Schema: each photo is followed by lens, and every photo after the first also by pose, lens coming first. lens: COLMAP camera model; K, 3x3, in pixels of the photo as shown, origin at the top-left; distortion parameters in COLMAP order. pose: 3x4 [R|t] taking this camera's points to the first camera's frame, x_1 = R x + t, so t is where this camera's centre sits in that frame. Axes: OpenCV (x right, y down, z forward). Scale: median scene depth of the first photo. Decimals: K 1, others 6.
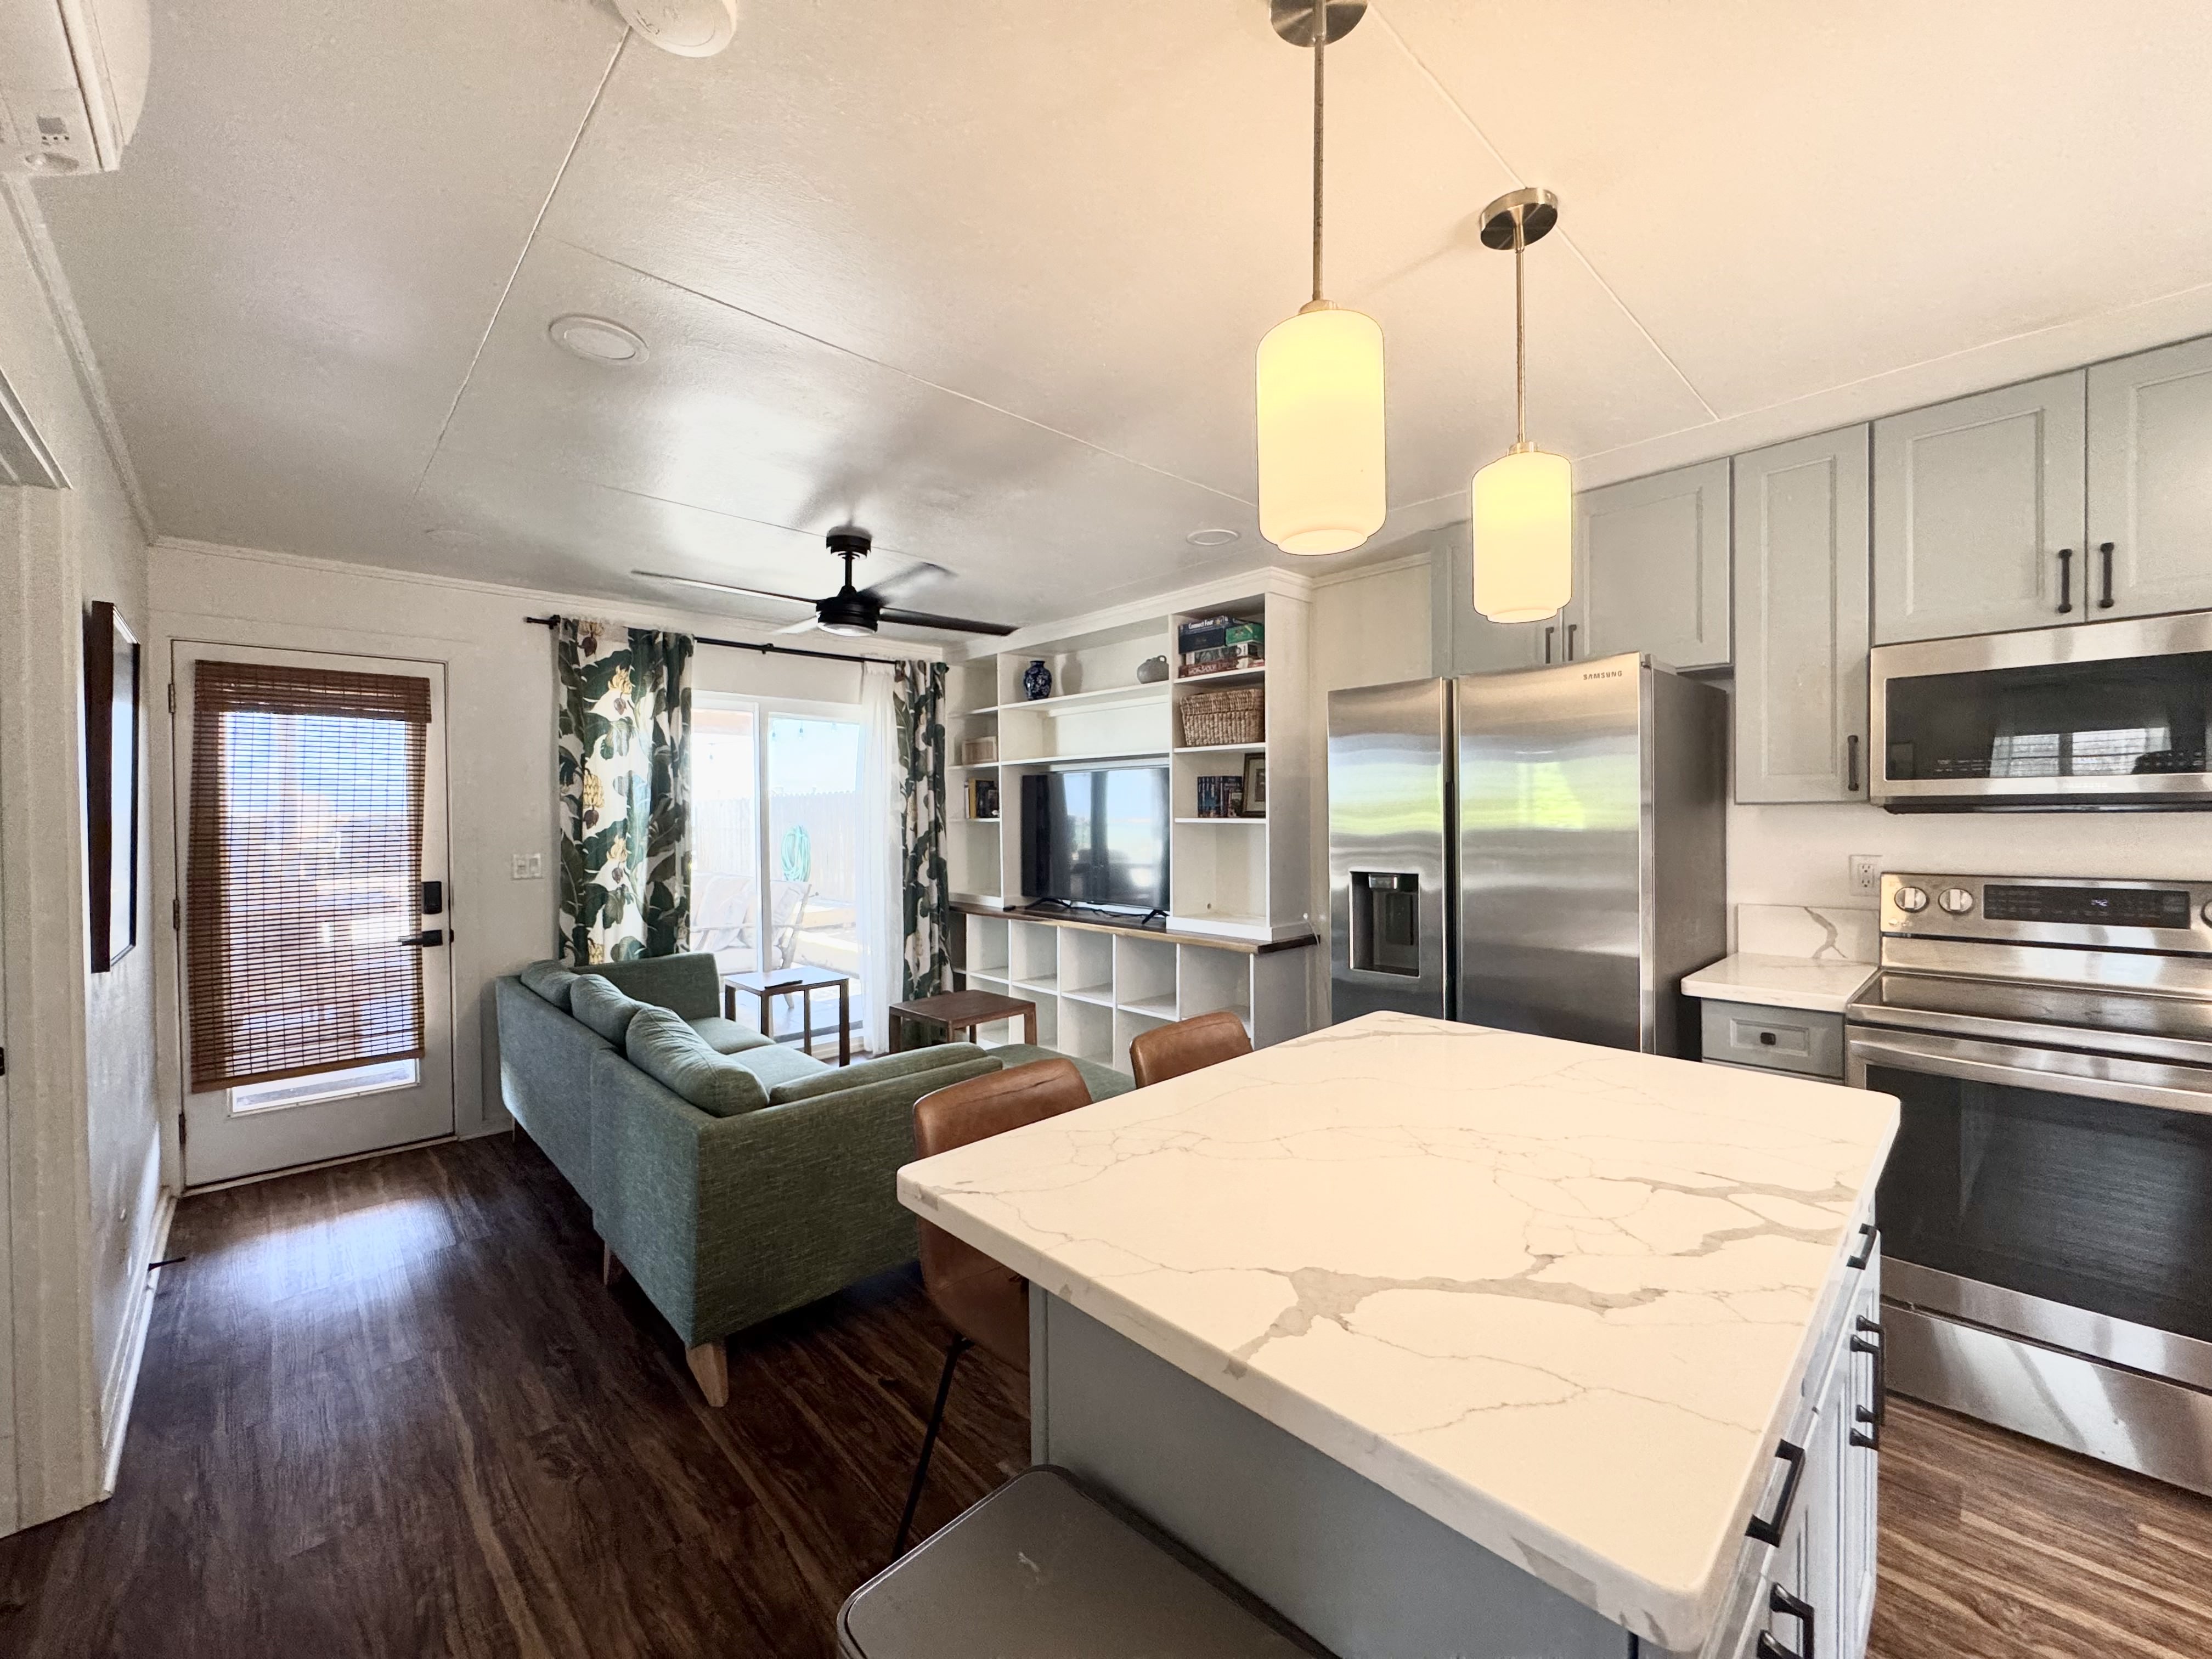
lens RADIAL K [[889.7, 0, 1106.7], [0, 889.7, 822.7], [0, 0, 1]] dist [-0.005113, 0.000478]
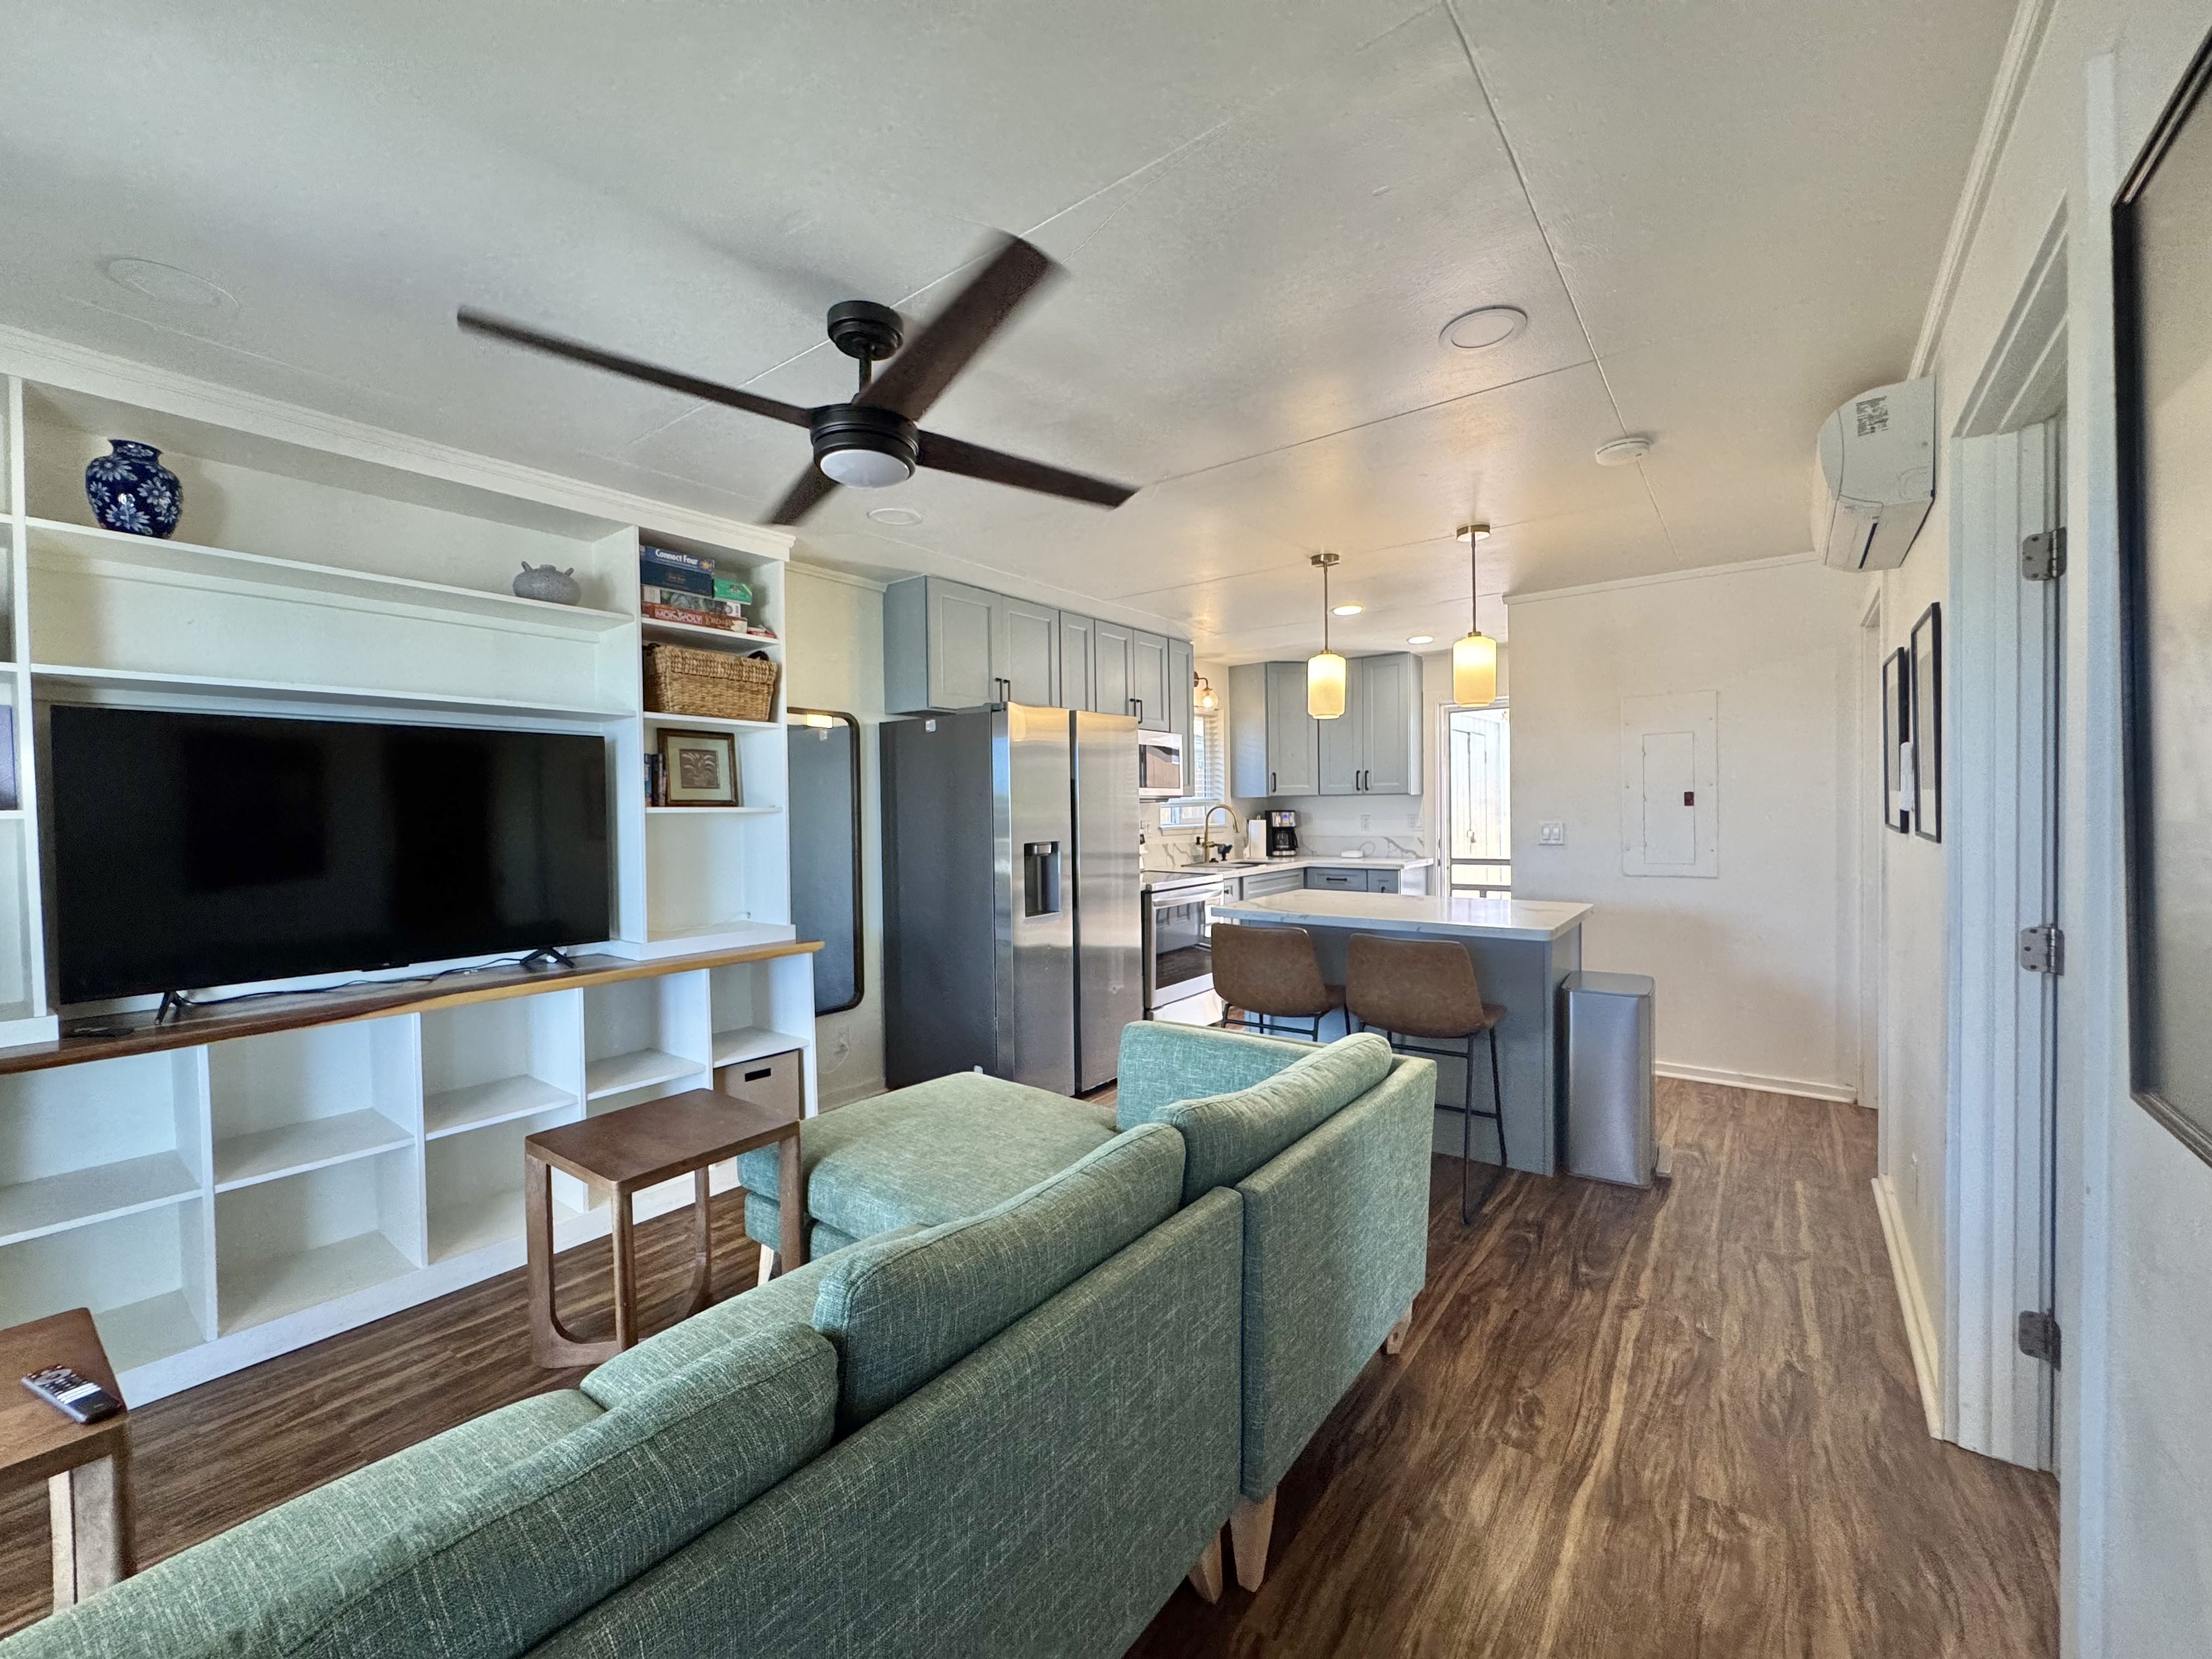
lens RADIAL K [[889.7, 0, 1106.7], [0, 889.7, 822.7], [0, 0, 1]] dist [-0.005113, 0.000478]
pose [[-0.162987, -0.003606, 0.986622, -0.894678], [0.025715, 0.999638, 0.007901, 0.015207], [-0.986293, 0.026659, -0.162835, 0.944816]]
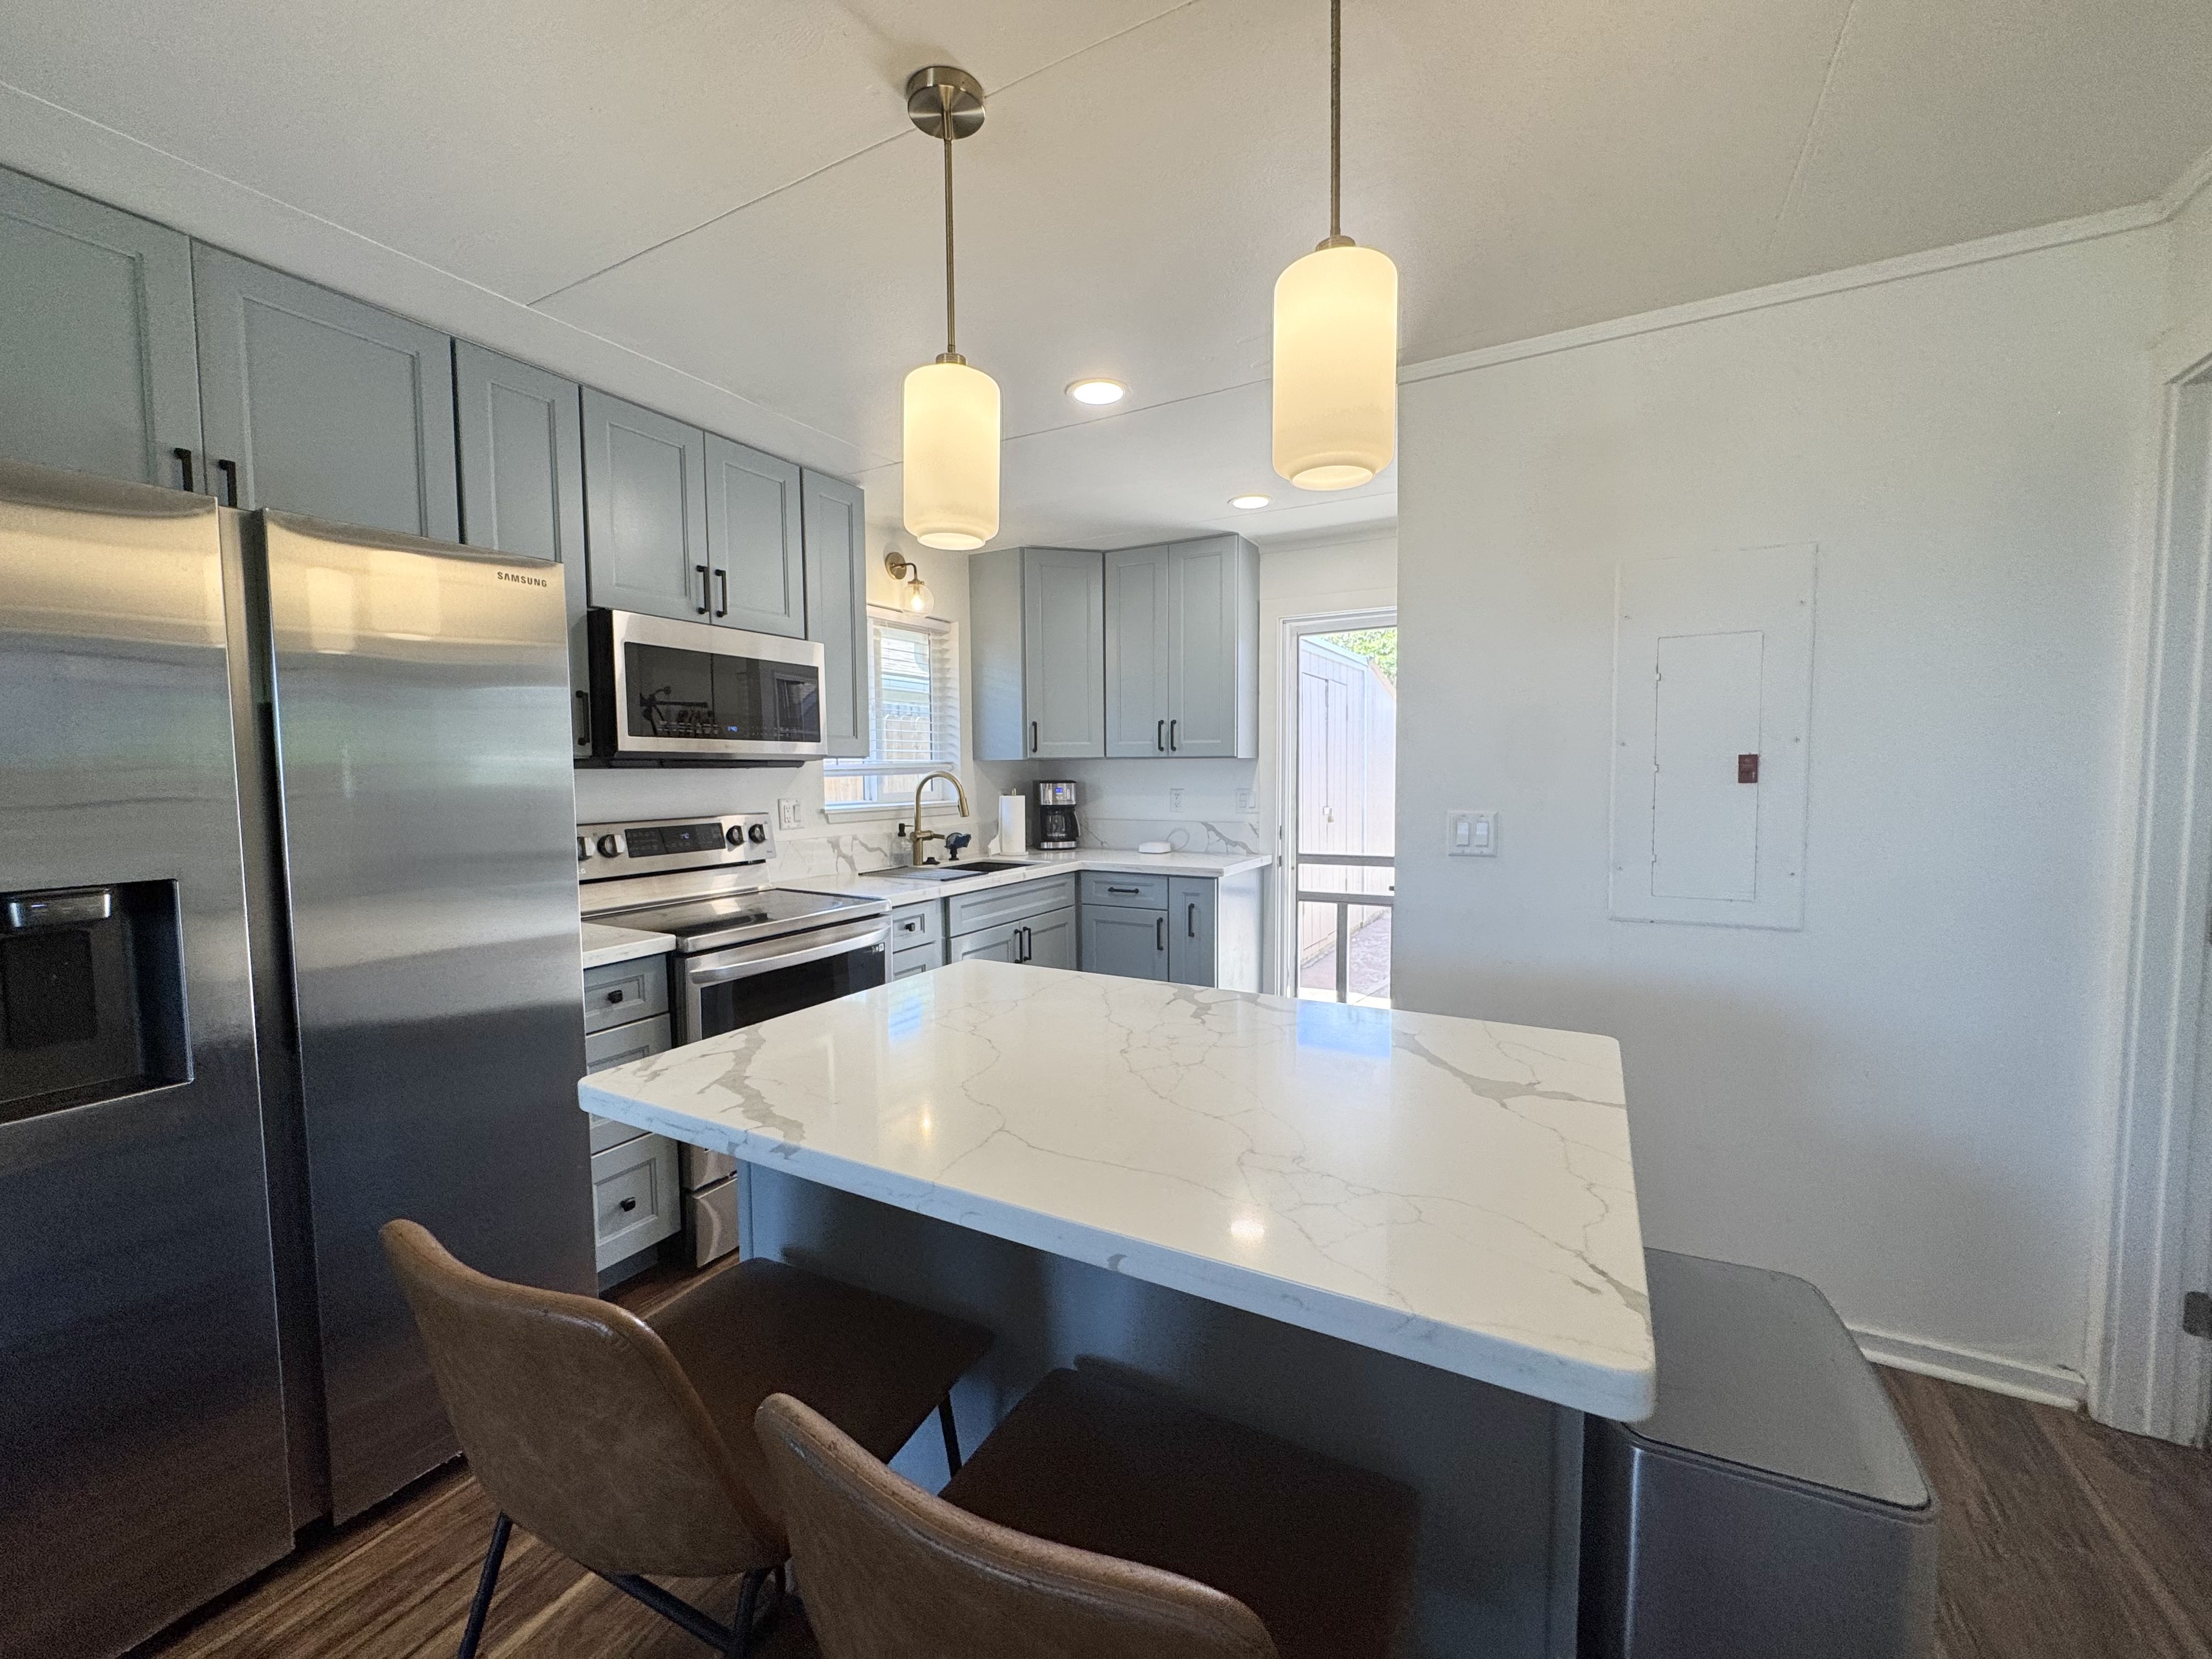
lens RADIAL K [[889.7, 0, 1106.7], [0, 889.7, 822.7], [0, 0, 1]] dist [-0.005113, 0.000478]
pose [[-0.305377, -0.042465, 0.951284, -0.231092], [0.019846, 0.998504, 0.050944, 0.009665], [-0.952025, 0.034437, -0.304078, 0.535899]]
